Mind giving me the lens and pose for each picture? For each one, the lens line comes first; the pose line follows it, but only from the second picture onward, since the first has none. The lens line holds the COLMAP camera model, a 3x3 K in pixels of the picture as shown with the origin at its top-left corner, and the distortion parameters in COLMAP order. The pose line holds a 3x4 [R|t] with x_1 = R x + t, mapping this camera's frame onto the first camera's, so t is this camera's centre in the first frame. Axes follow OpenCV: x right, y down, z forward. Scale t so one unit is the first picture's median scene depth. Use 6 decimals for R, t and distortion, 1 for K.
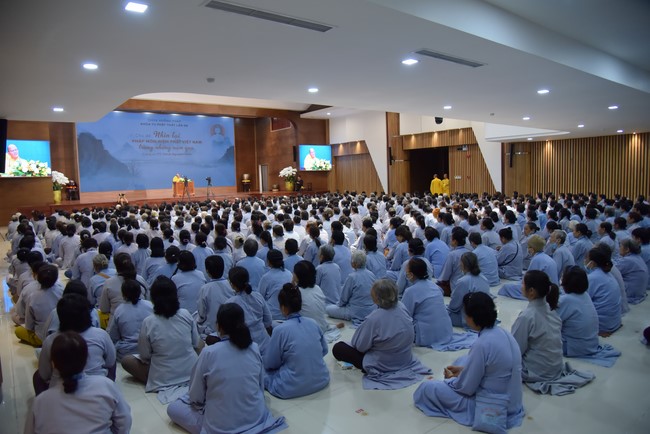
lens RADIAL K [[443.2, 0, 325.0], [0, 443.2, 217.0], [0, 0, 1]] dist [-0.114404, 0.065309]
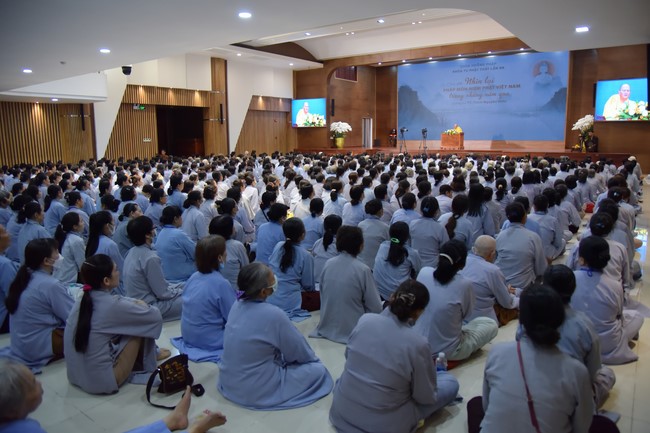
lens RADIAL K [[457.5, 0, 337.4], [0, 457.5, 214.2], [0, 0, 1]] dist [-0.114960, 0.073249]
pose [[0.290552, 0.184136, -0.938975, 0.485269], [-0.081151, 0.982516, 0.167564, -0.048465], [0.953412, 0.027513, 0.300415, 0.448936]]
